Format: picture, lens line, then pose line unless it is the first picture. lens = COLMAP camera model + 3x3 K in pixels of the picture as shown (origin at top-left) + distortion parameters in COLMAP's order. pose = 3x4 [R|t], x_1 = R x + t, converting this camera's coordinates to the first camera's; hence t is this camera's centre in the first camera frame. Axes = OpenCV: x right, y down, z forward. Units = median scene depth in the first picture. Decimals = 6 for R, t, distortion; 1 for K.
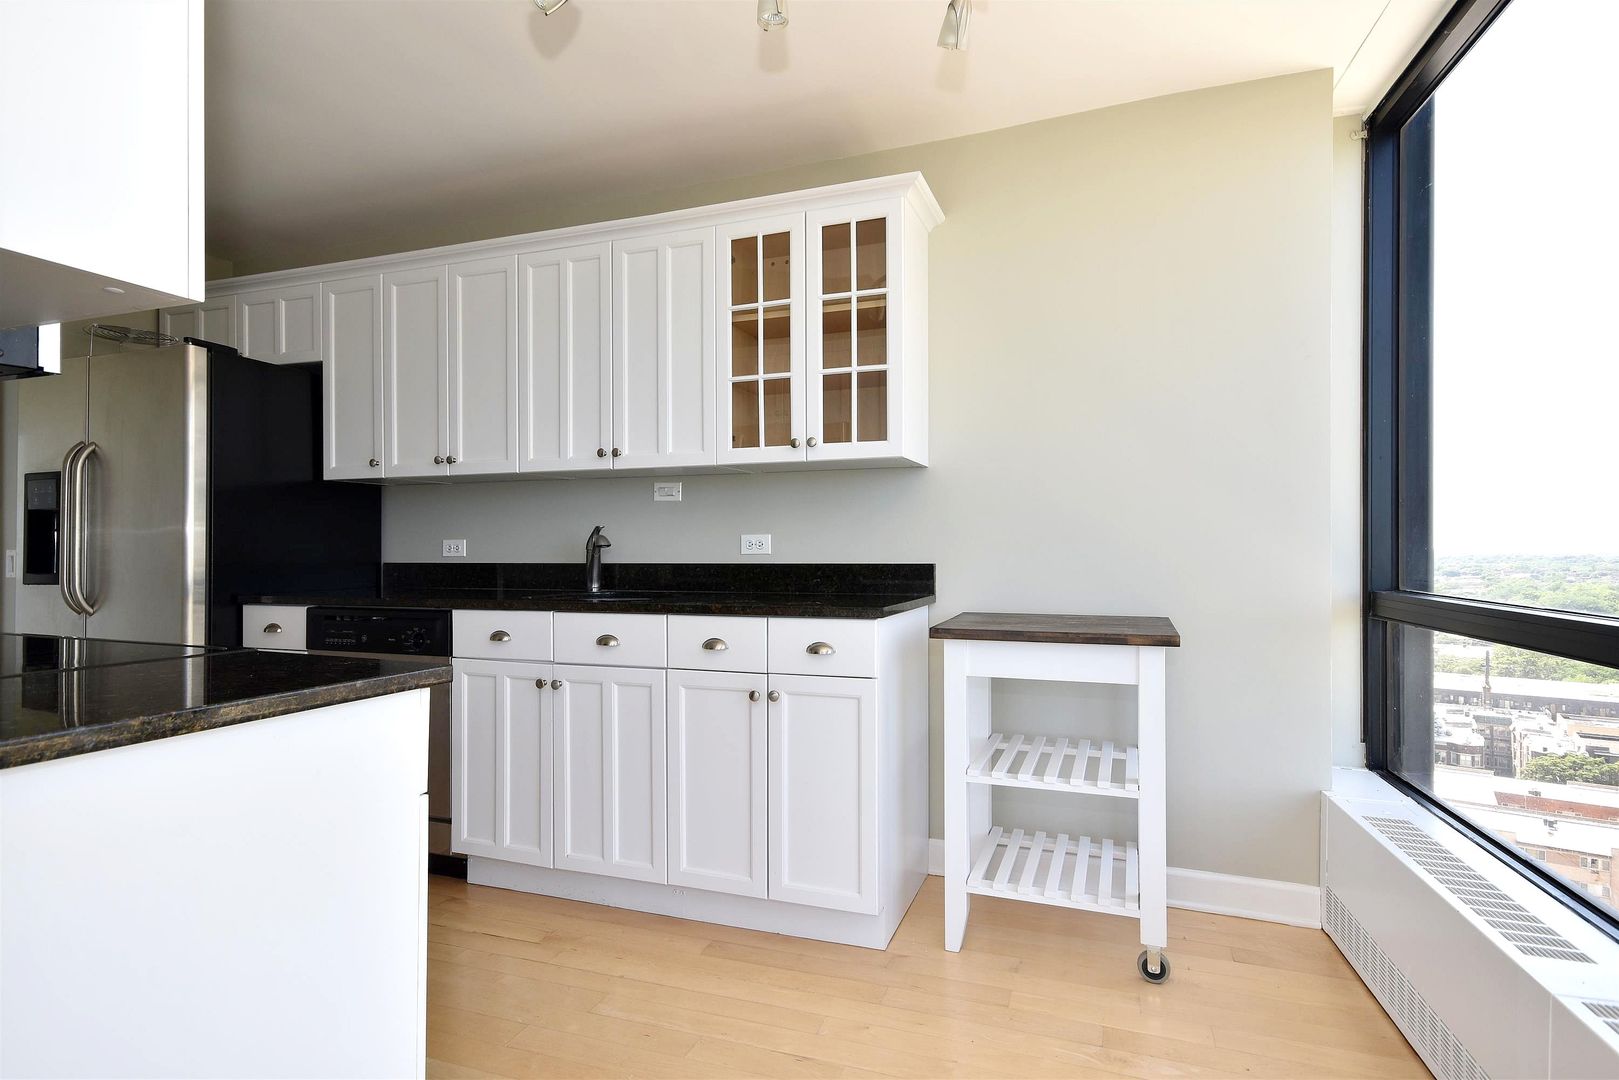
lens RADIAL K [[825.5, 0, 817.4], [0, 825.5, 544.5], [0, 0, 1]] dist [-0.005037, 0.001382]
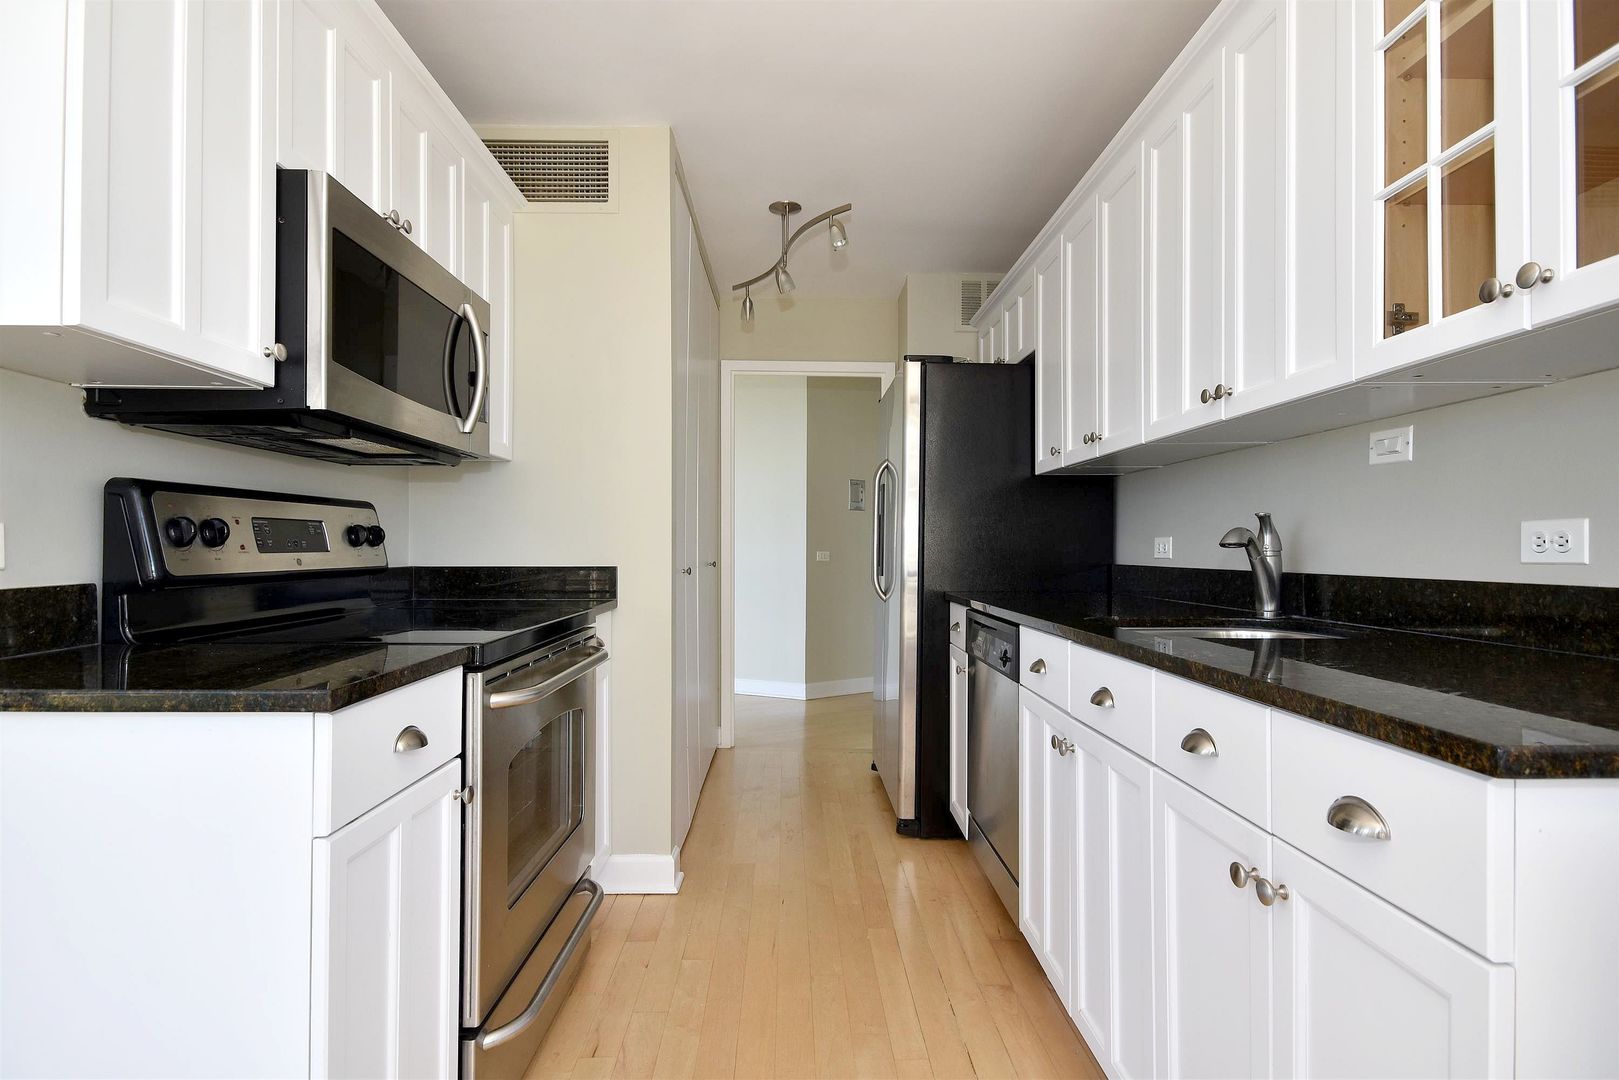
lens RADIAL K [[816.3, 0, 812.8], [0, 816.3, 543.9], [0, 0, 1]] dist [0.000126, -0.003831]
pose [[0.344093, -0.001245, -0.938935, 0.202403], [0.003545, 0.999994, -0.000027, -0.000365], [0.938929, -0.003319, 0.344095, 0.477545]]
